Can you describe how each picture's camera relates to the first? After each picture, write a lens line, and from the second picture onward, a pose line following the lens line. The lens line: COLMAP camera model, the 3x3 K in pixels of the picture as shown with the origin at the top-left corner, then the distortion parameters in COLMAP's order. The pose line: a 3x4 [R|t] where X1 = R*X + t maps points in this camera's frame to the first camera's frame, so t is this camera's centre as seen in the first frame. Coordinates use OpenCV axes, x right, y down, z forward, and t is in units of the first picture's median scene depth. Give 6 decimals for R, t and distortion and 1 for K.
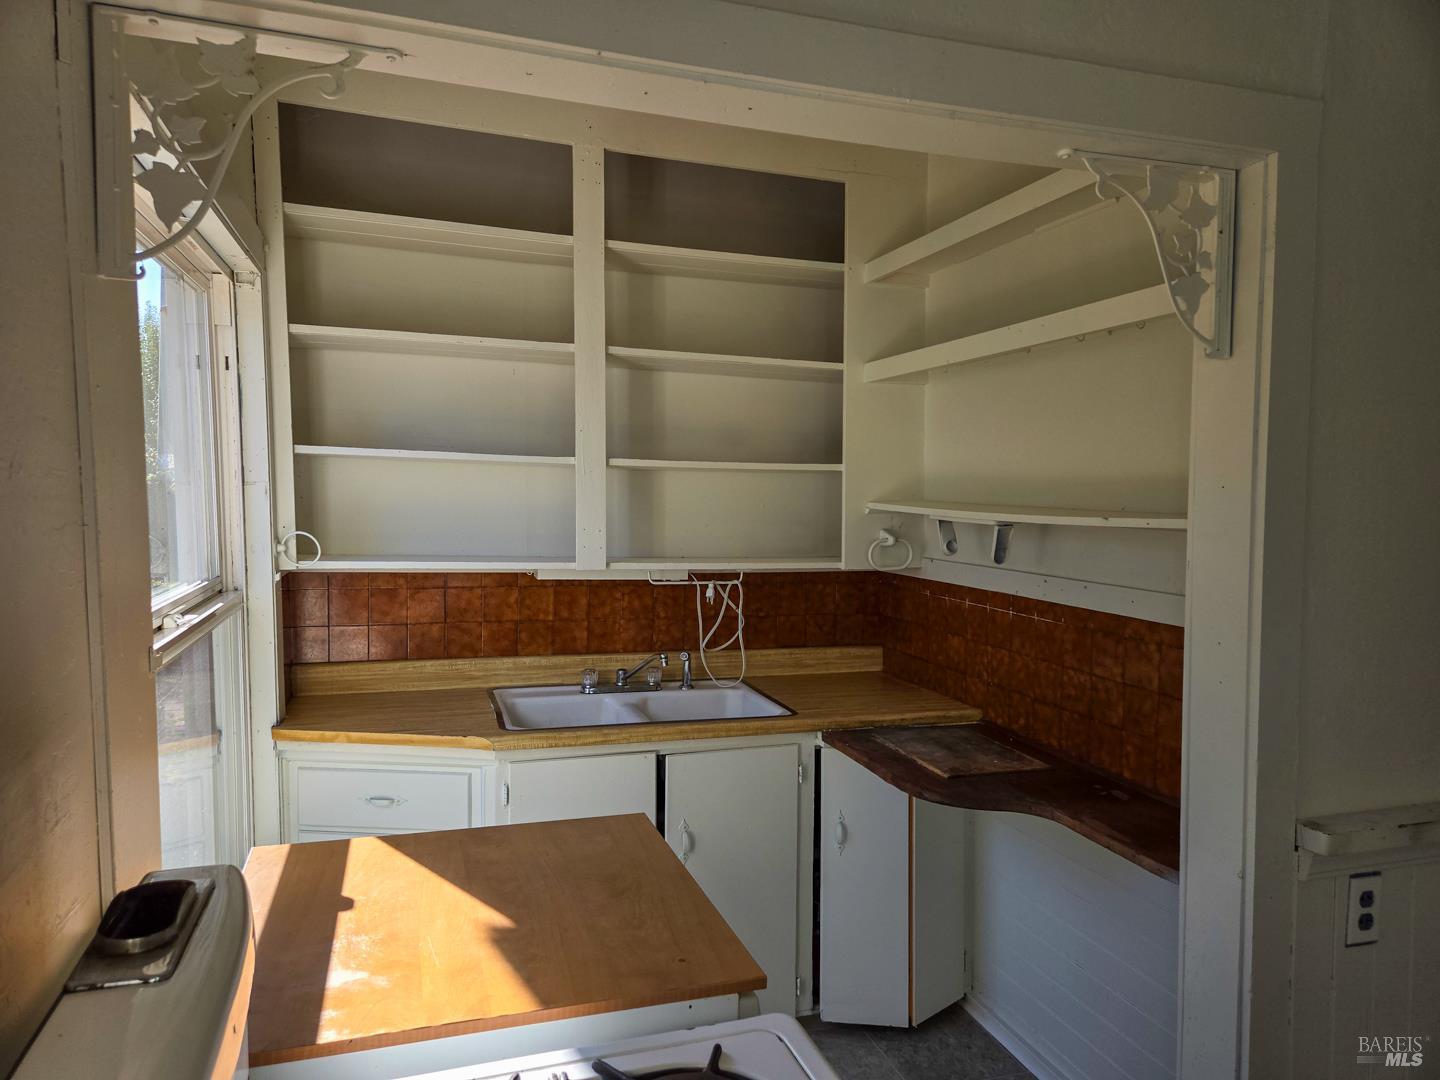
lens RADIAL K [[956.2, 0, 718.0], [0, 956.2, 550.1], [0, 0, 1]] dist [0.058098, -0.046816]
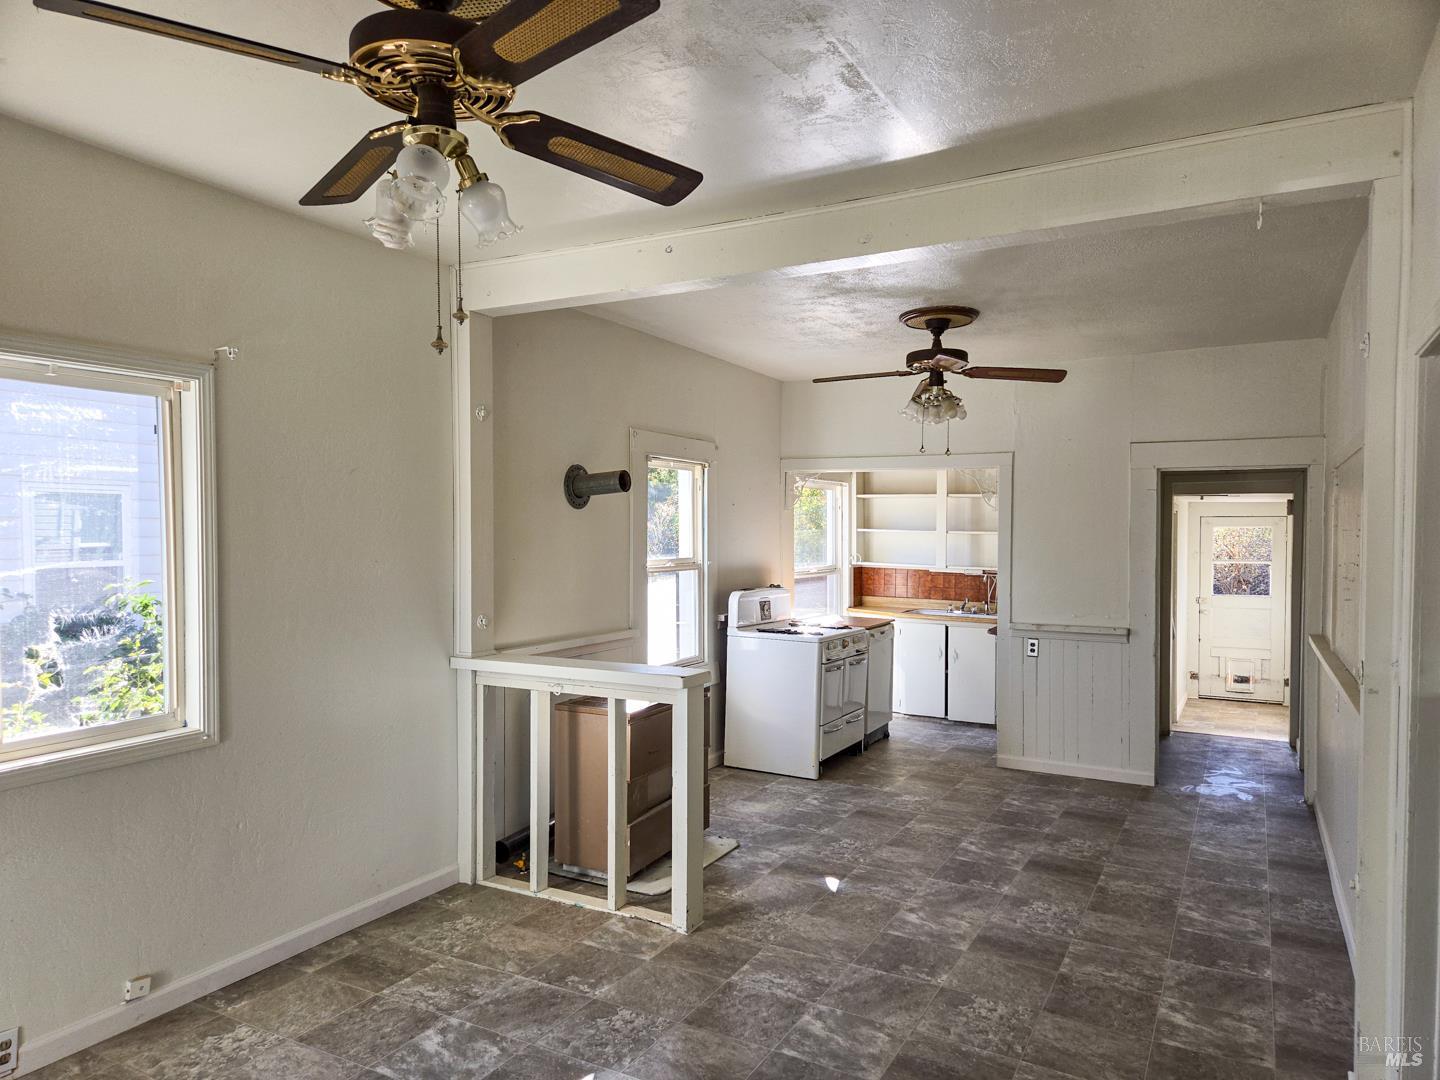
lens RADIAL K [[956.2, 0, 718.0], [0, 956.2, 550.1], [0, 0, 1]] dist [0.058098, -0.046816]
pose [[0.689593, 0.008885, -0.724142, 1.511081], [-0.048393, 0.998255, -0.033835, 0.096015], [0.722578, 0.058376, 0.688820, -1.534522]]
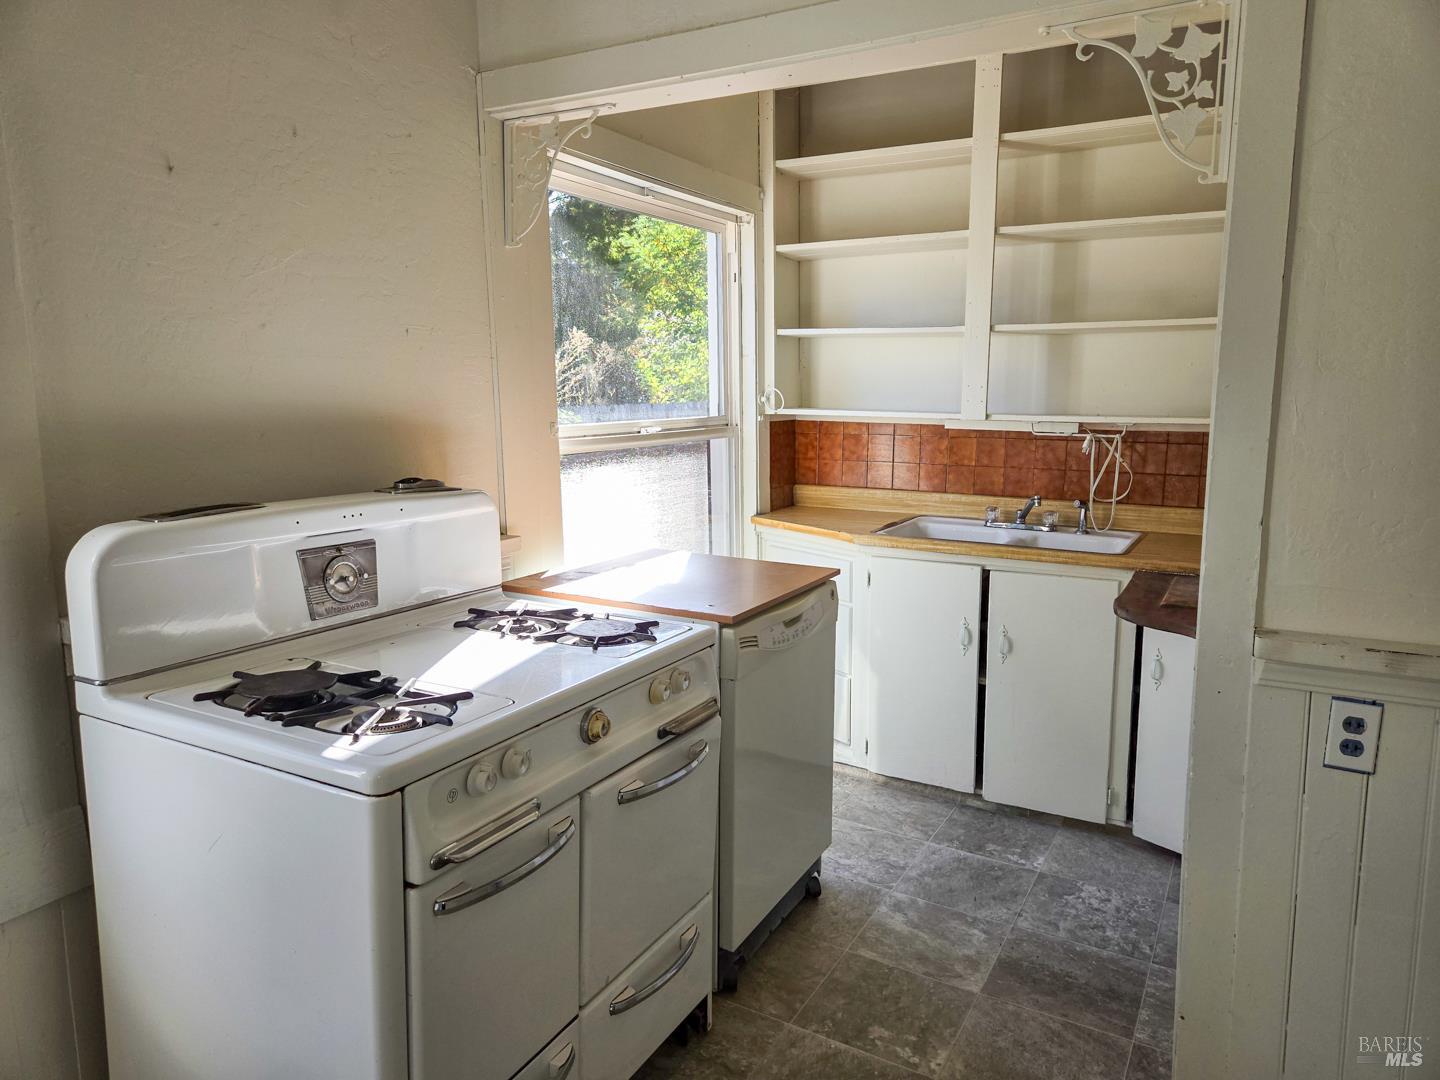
lens RADIAL K [[956.2, 0, 718.0], [0, 956.2, 550.1], [0, 0, 1]] dist [0.058098, -0.046816]
pose [[0.675380, 0.108623, -0.729427, 0.533785], [-0.036426, 0.992799, 0.114116, 0.055134], [0.736570, -0.050501, 0.674473, -0.069088]]
